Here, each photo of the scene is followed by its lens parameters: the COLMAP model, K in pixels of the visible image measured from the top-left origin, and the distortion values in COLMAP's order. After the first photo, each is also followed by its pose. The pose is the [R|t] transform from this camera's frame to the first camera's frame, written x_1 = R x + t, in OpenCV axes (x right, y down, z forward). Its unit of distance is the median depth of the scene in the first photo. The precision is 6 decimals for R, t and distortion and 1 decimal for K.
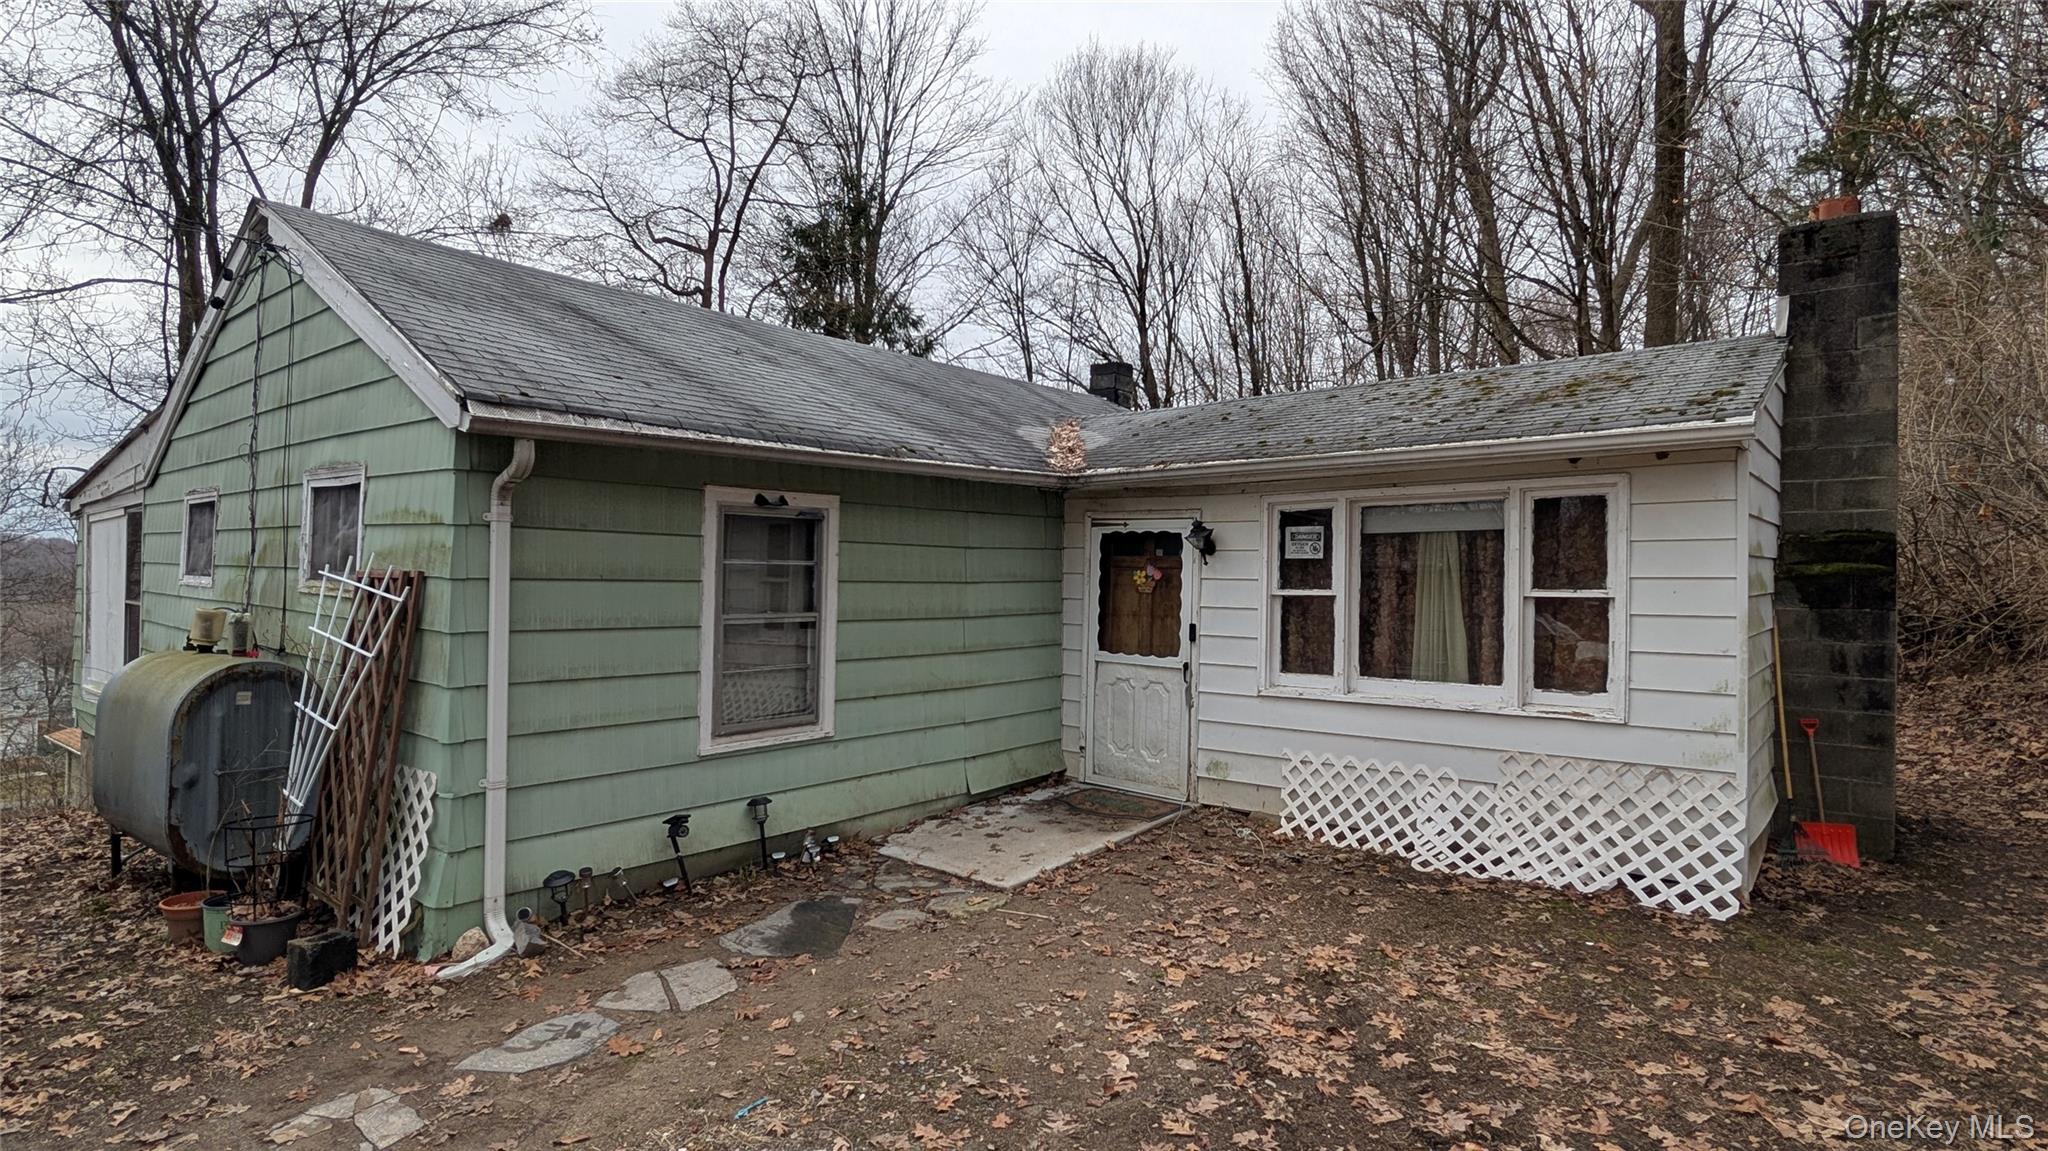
lens RADIAL K [[1031.5, 0, 1031.9], [0, 1031.5, 570.3], [0, 0, 1]] dist [-0.000292, 0.000480]
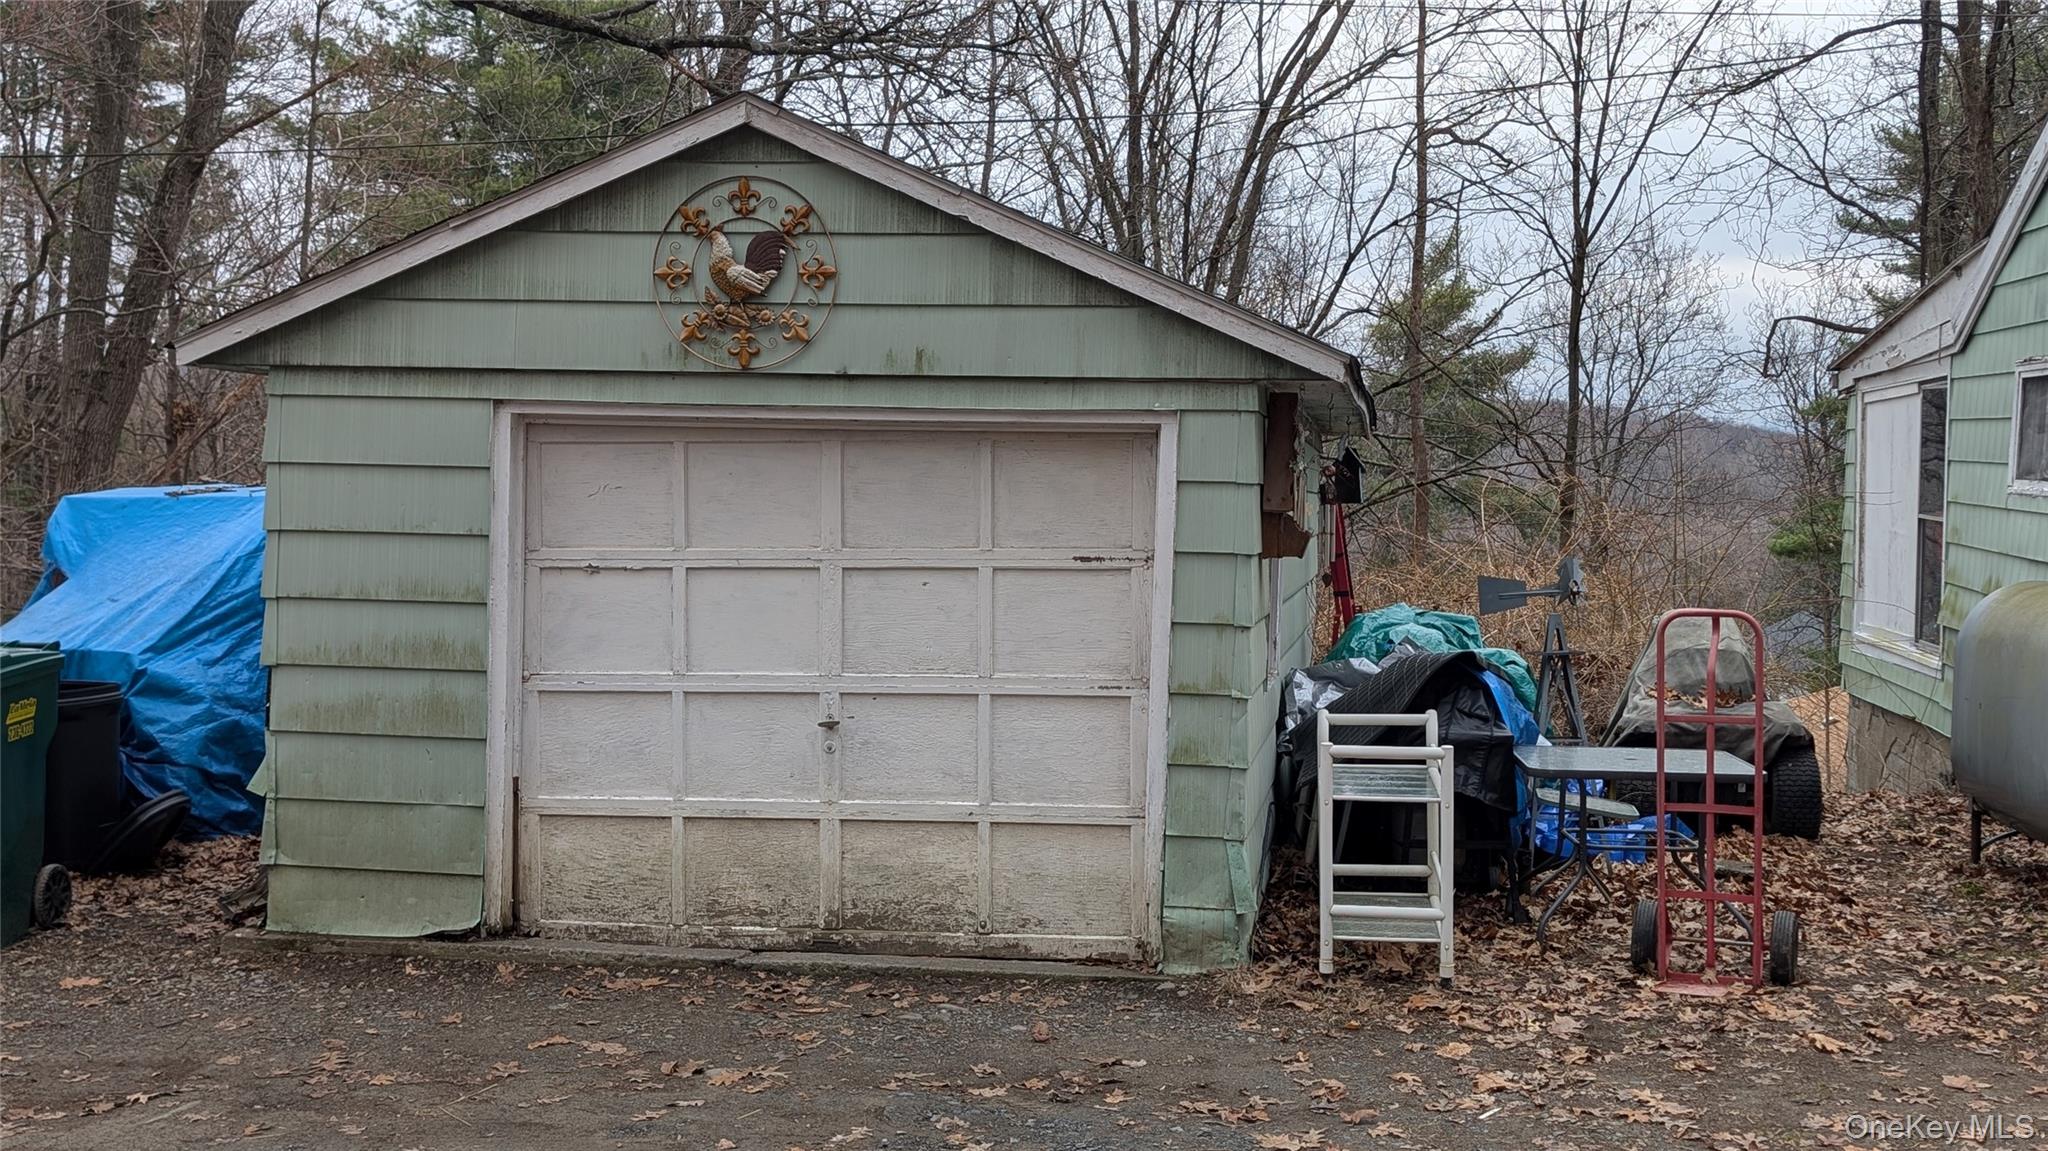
lens RADIAL K [[2166.1, 0, 1024.0], [0, 2166.1, 575.5], [0, 0, 1]] dist [0.148240, -0.343653]
pose [[0.501182, 0.041174, -0.864362, 0.172402], [0.003264, 0.998770, 0.049470, -0.008067], [0.865336, -0.027615, 0.500431, -0.416125]]
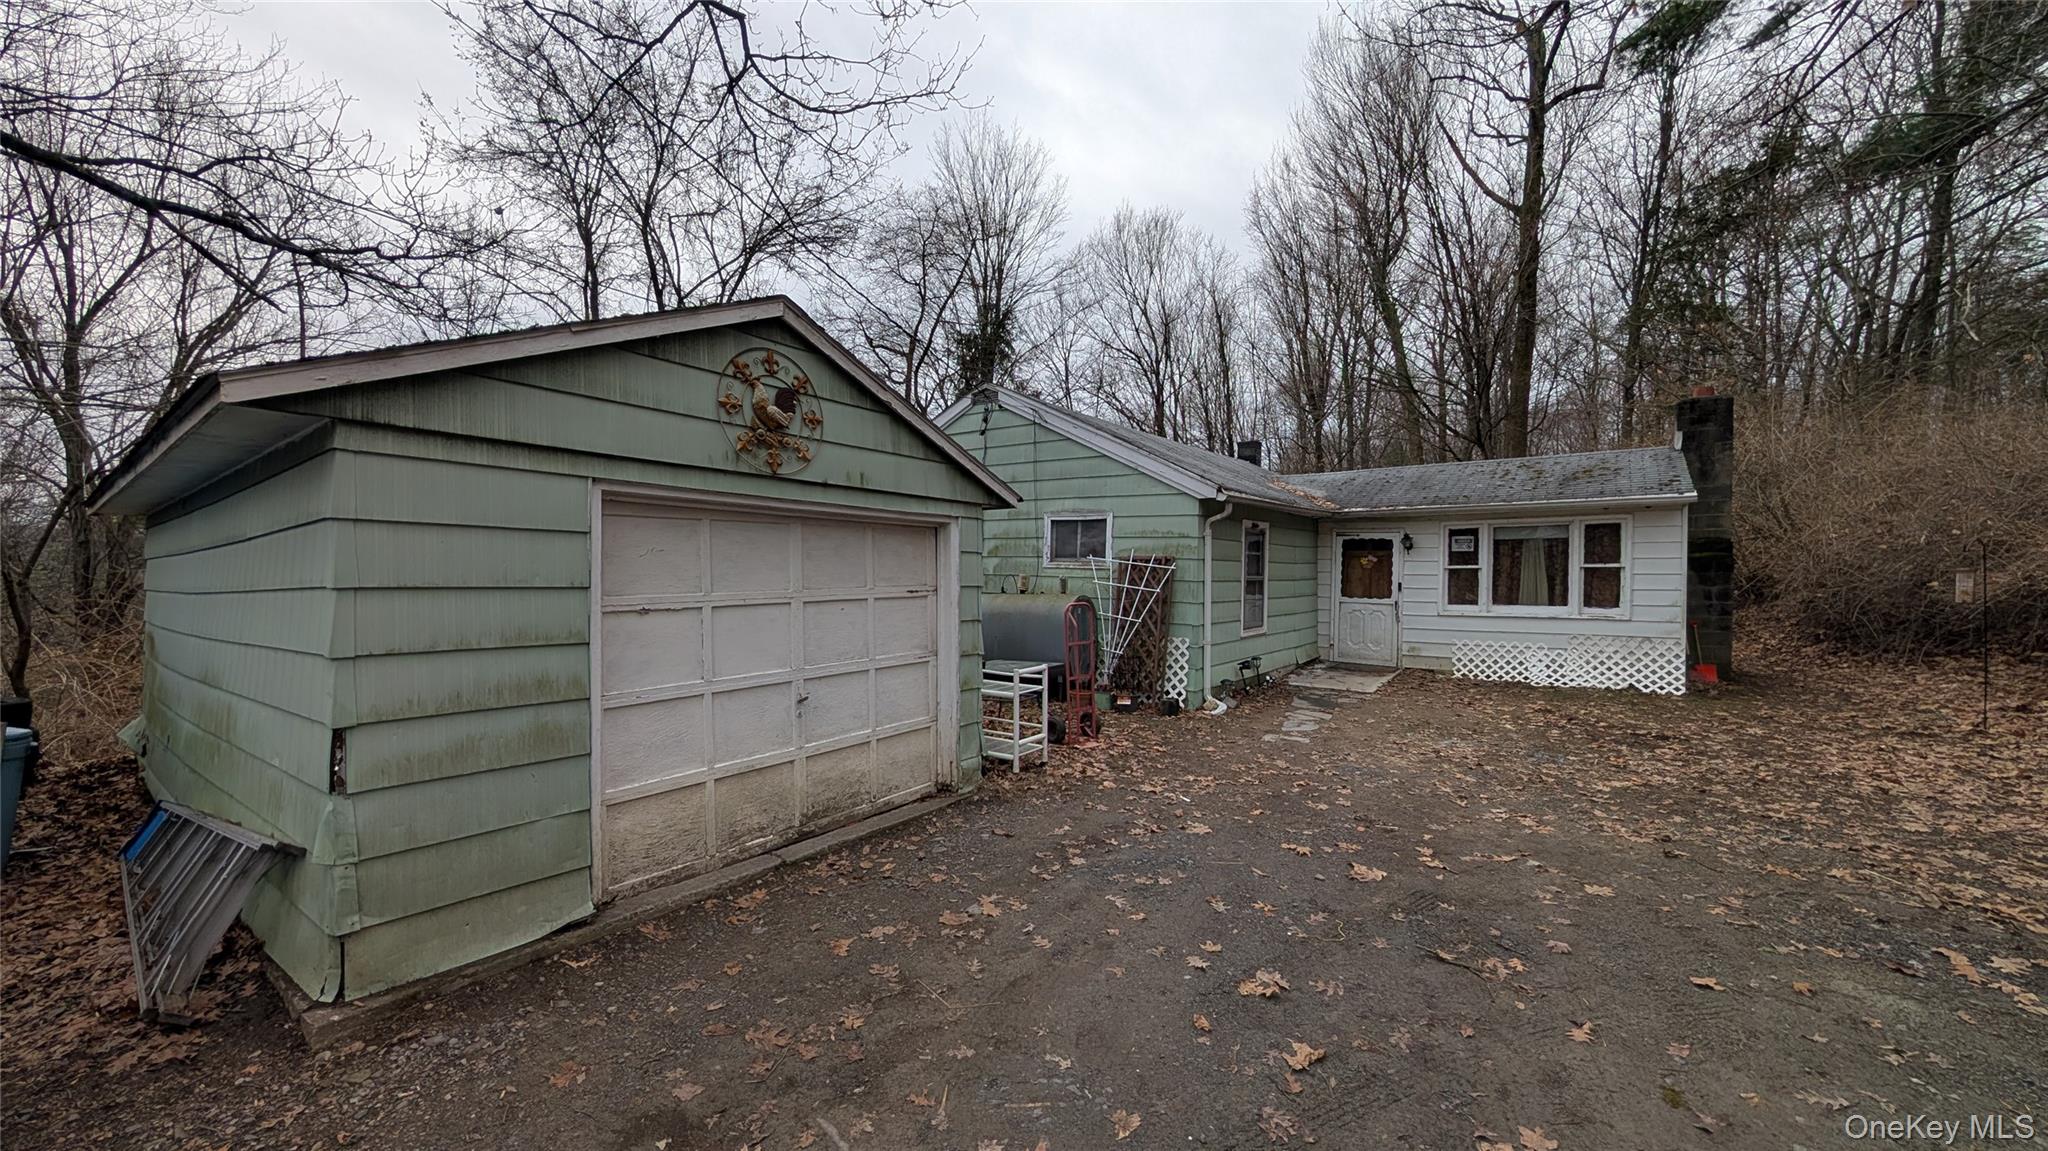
lens RADIAL K [[769.9, 0, 1027.8], [0, 769.9, 581.6], [0, 0, 1]] dist [0.000439, 0.000123]
pose [[0.998792, -0.004735, 0.048914, -0.783762], [0.003695, 0.999765, 0.021338, 0.015480], [-0.049004, -0.021132, 0.998575, -0.612561]]
